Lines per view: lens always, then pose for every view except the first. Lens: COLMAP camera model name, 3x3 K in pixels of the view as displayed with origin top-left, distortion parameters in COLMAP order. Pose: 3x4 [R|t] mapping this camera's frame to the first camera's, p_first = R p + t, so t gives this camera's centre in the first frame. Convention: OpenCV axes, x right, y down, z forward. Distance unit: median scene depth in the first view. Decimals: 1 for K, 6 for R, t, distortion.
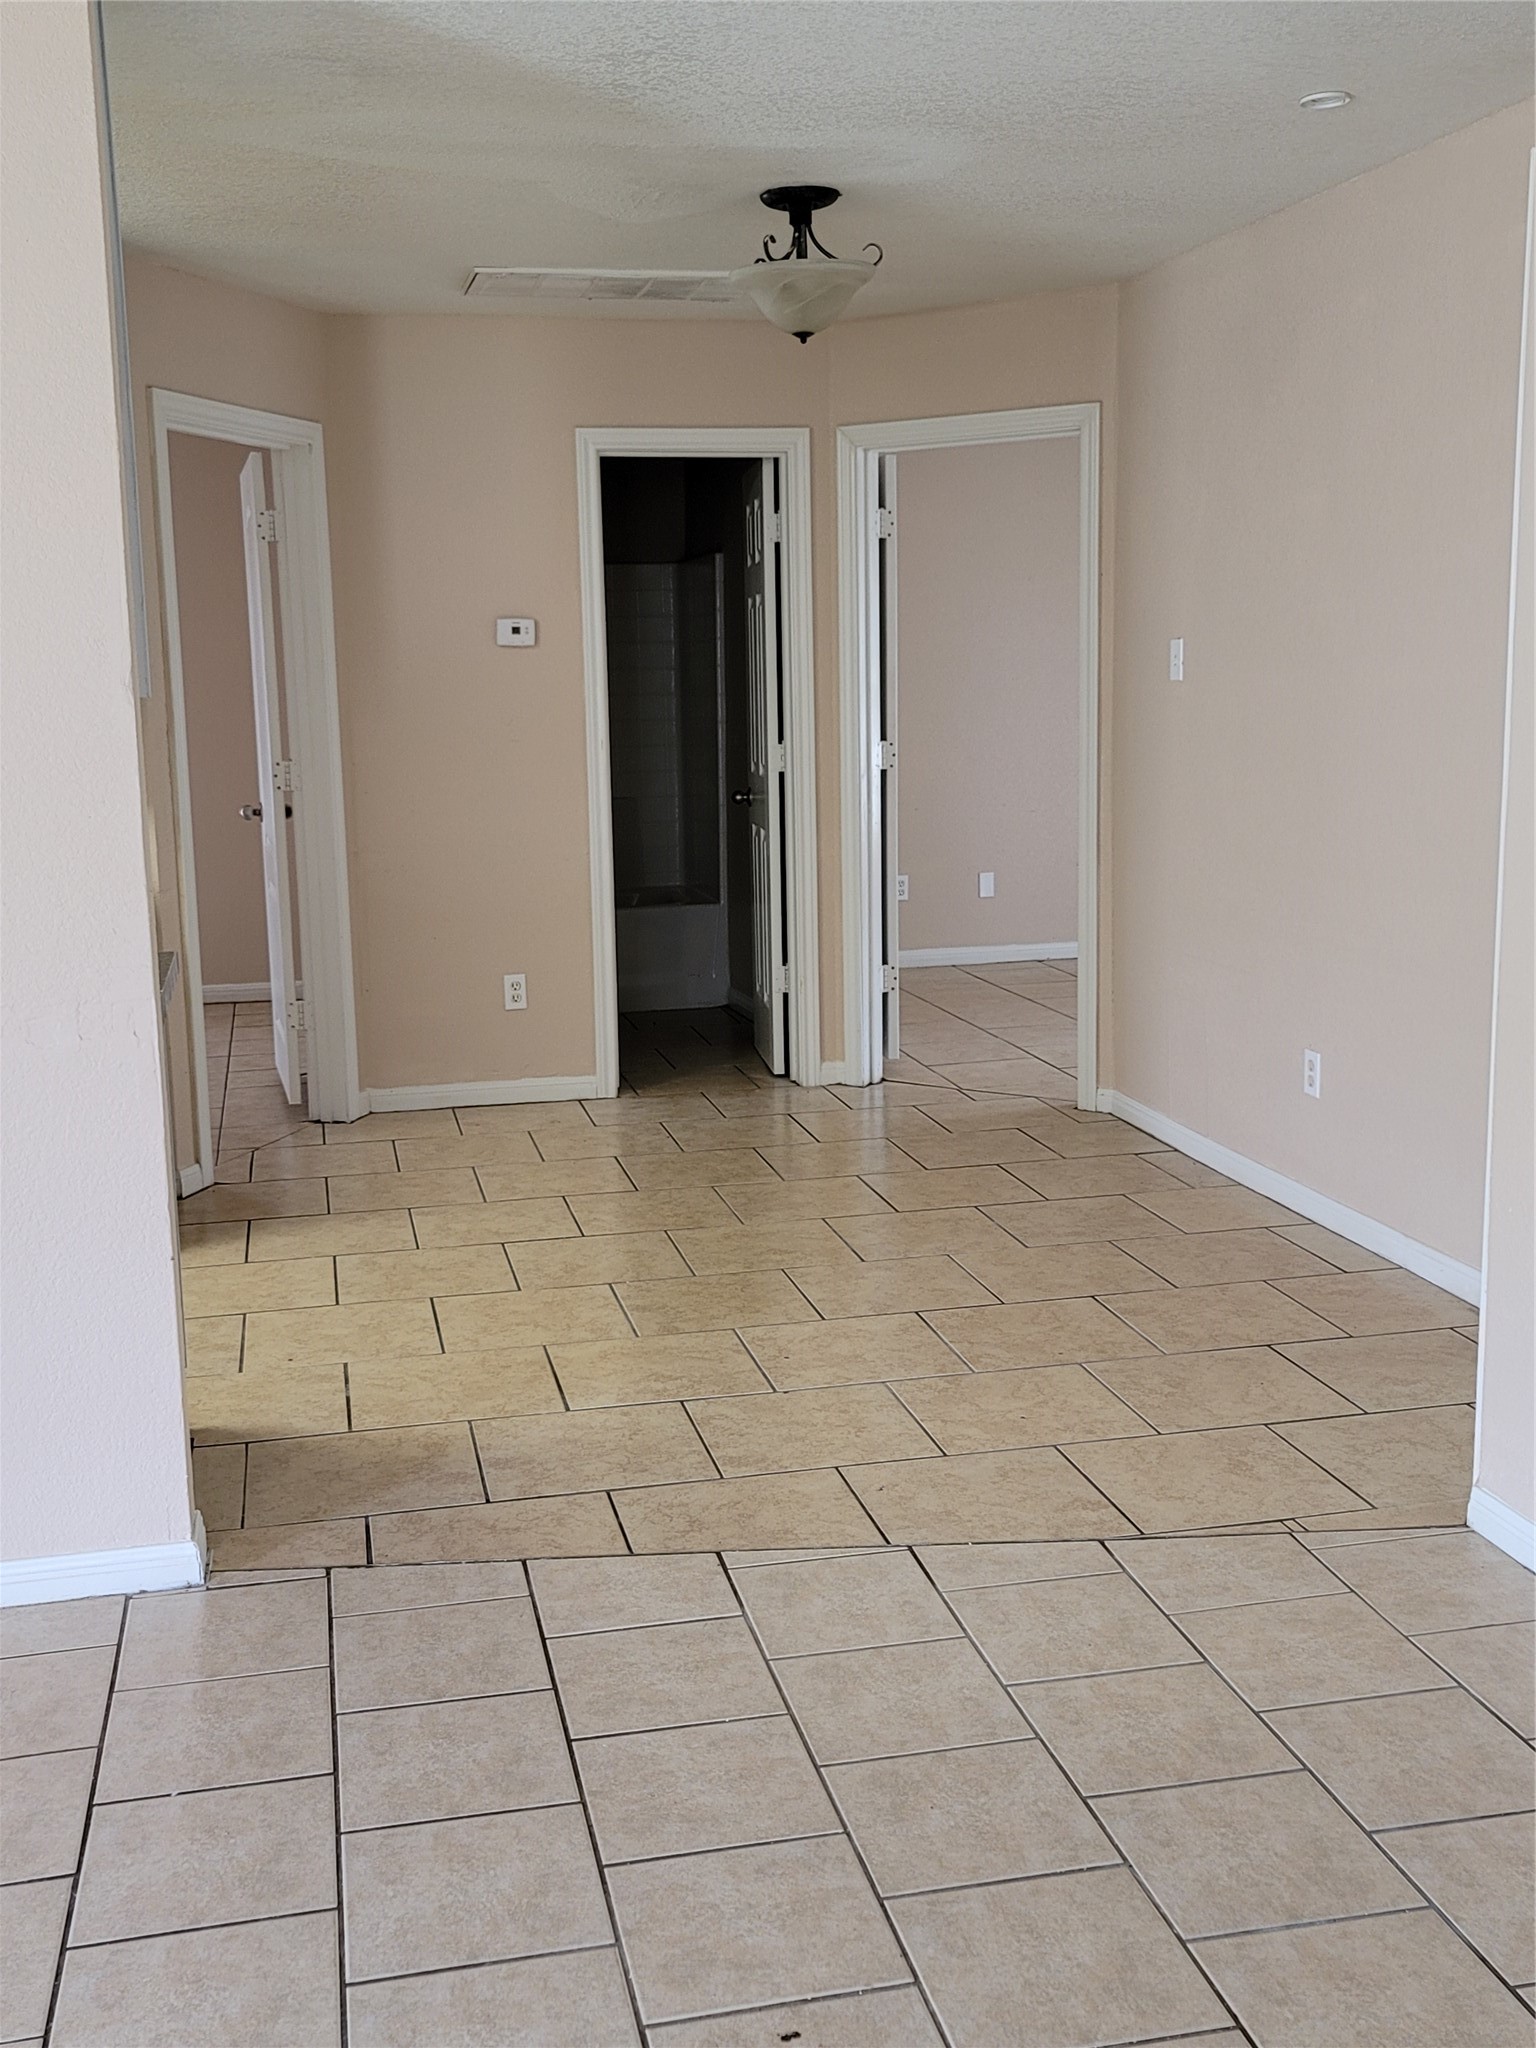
lens RADIAL K [[2112.8, 0, 765.9], [0, 2112.8, 1023.5], [0, 0, 1]] dist [0.079818, 0.000000]
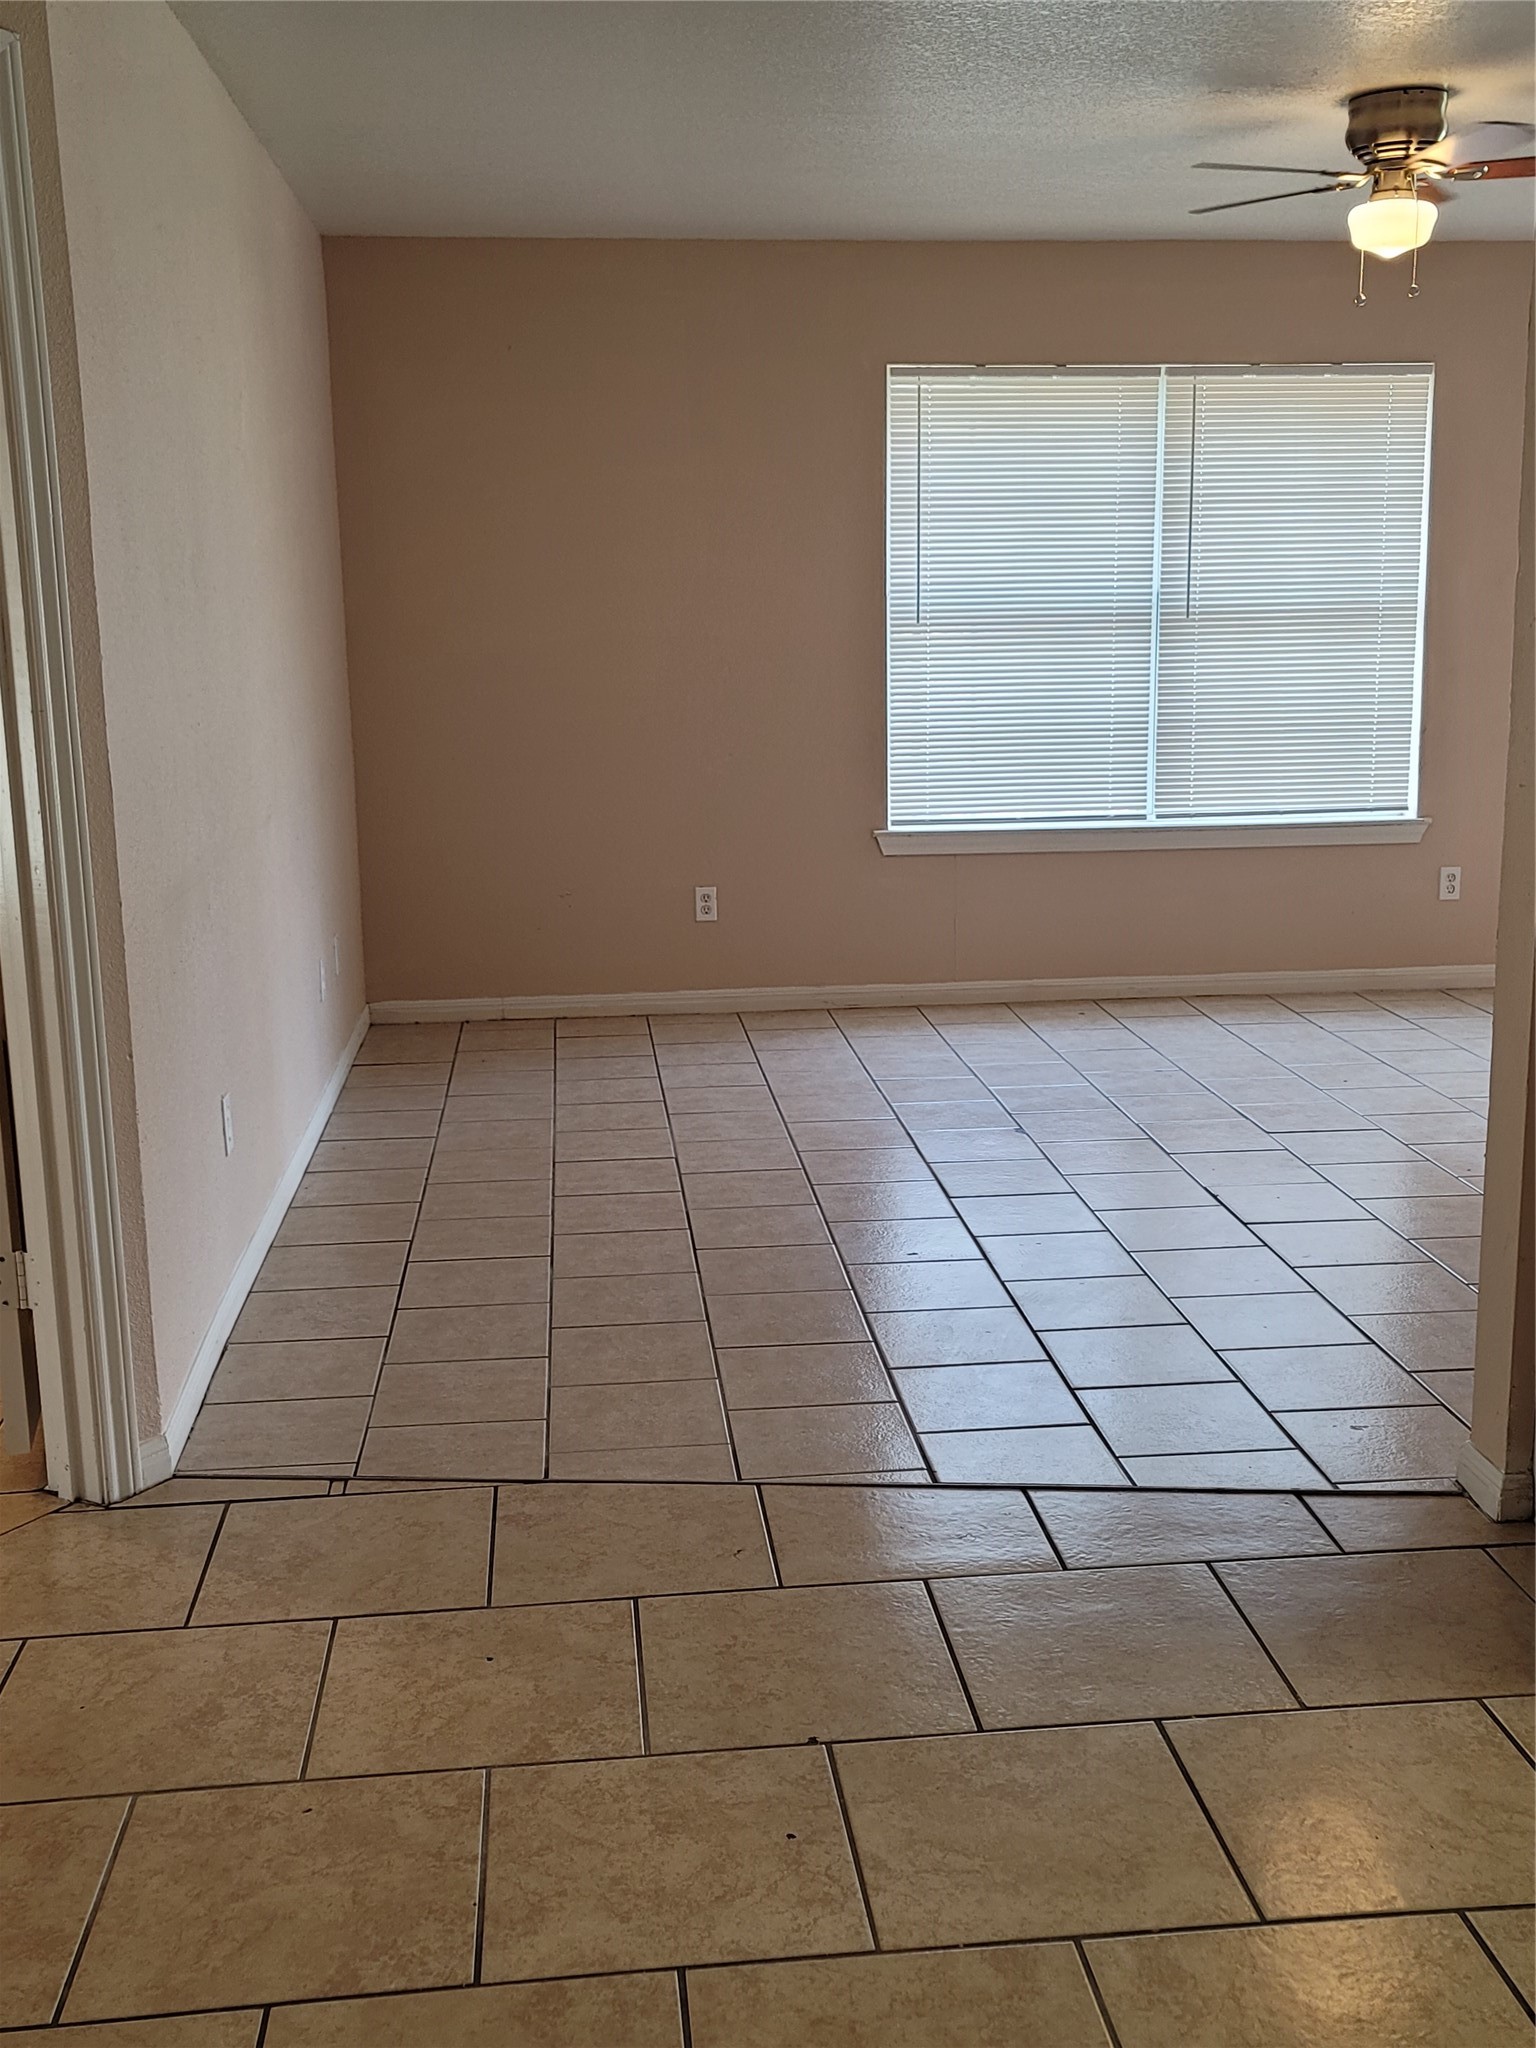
lens RADIAL K [[2112.8, 0, 768.5], [0, 2112.8, 1024.1], [0, 0, 1]] dist [0.079818, 0.000000]
pose [[-0.991866, 0.012396, 0.126681, -0.059429], [0.057193, 0.932526, 0.356546, -0.244849], [-0.113714, 0.360891, -0.925649, 1.497016]]
